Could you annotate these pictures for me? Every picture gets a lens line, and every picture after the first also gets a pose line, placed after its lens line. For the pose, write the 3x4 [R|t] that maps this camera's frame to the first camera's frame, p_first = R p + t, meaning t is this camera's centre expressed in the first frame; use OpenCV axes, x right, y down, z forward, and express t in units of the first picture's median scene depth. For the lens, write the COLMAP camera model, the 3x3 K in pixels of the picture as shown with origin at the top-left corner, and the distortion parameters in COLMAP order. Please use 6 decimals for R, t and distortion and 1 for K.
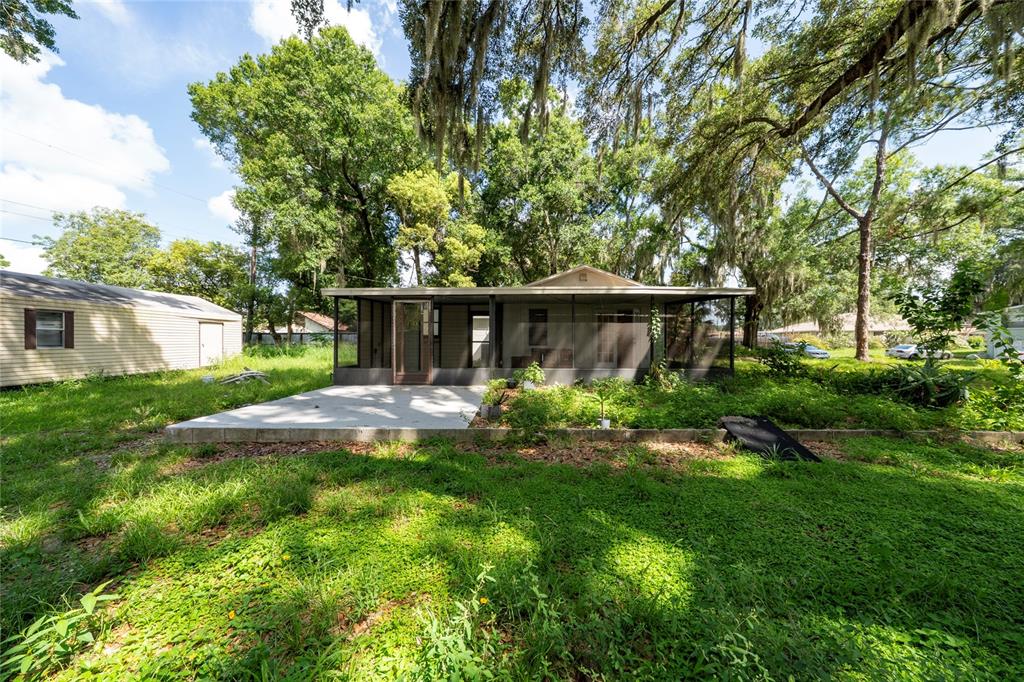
lens RADIAL K [[348.4, 0, 511.7], [0, 348.4, 342.6], [0, 0, 1]] dist [-0.001175, 0.000069]
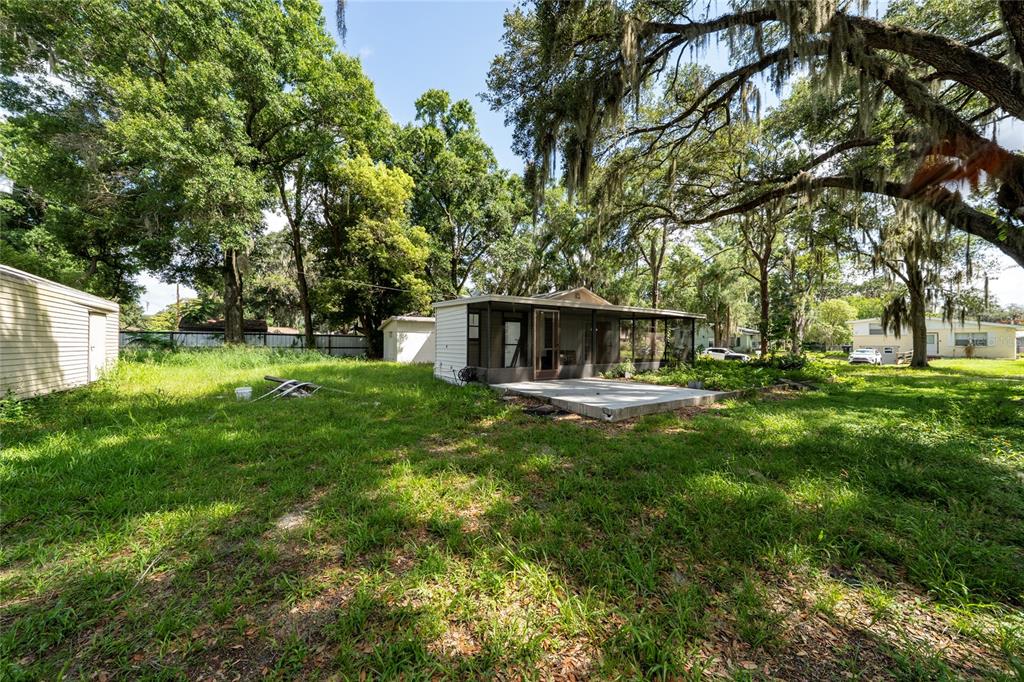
lens RADIAL K [[351.6, 0, 512.0], [0, 351.6, 341.0], [0, 0, 1]] dist [-0.002114, -0.000174]
pose [[0.826472, 0.009429, 0.562899, -0.522059], [-0.000400, 0.999869, -0.016161, 0.003359], [-0.562978, 0.013132, 0.826368, 0.033883]]
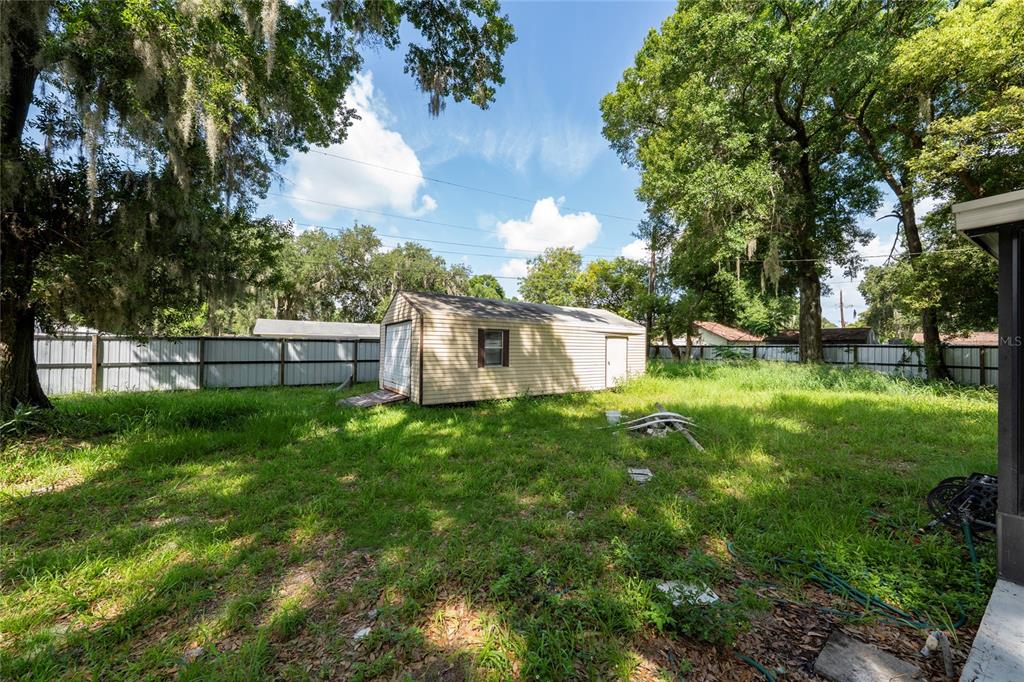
lens RADIAL K [[348.4, 0, 511.7], [0, 348.4, 342.6], [0, 0, 1]] dist [-0.001175, 0.000069]
pose [[0.540586, -0.006756, -0.841262, -0.242079], [-0.016060, 0.999703, -0.018349, -0.020294], [0.841136, 0.023430, 0.540317, 0.274669]]
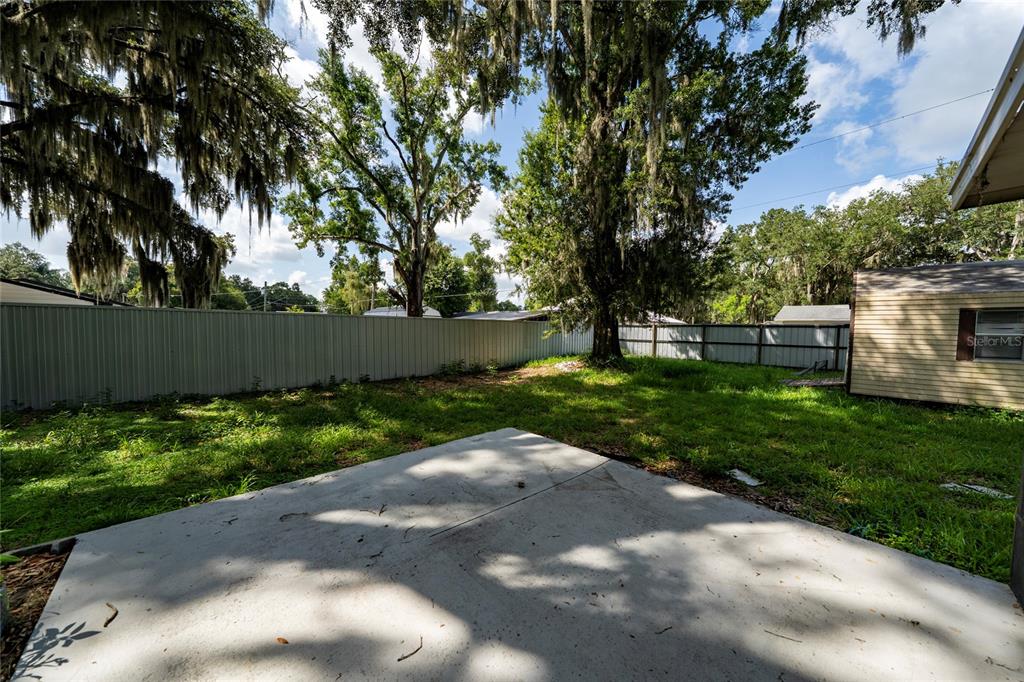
lens RADIAL K [[348.4, 0, 511.7], [0, 348.4, 342.6], [0, 0, 1]] dist [-0.001175, 0.000069]
pose [[-0.709161, 0.020624, -0.704744, -0.060444], [-0.021363, 0.998485, 0.050717, -0.020861], [0.704722, 0.051022, -0.707646, 0.452546]]
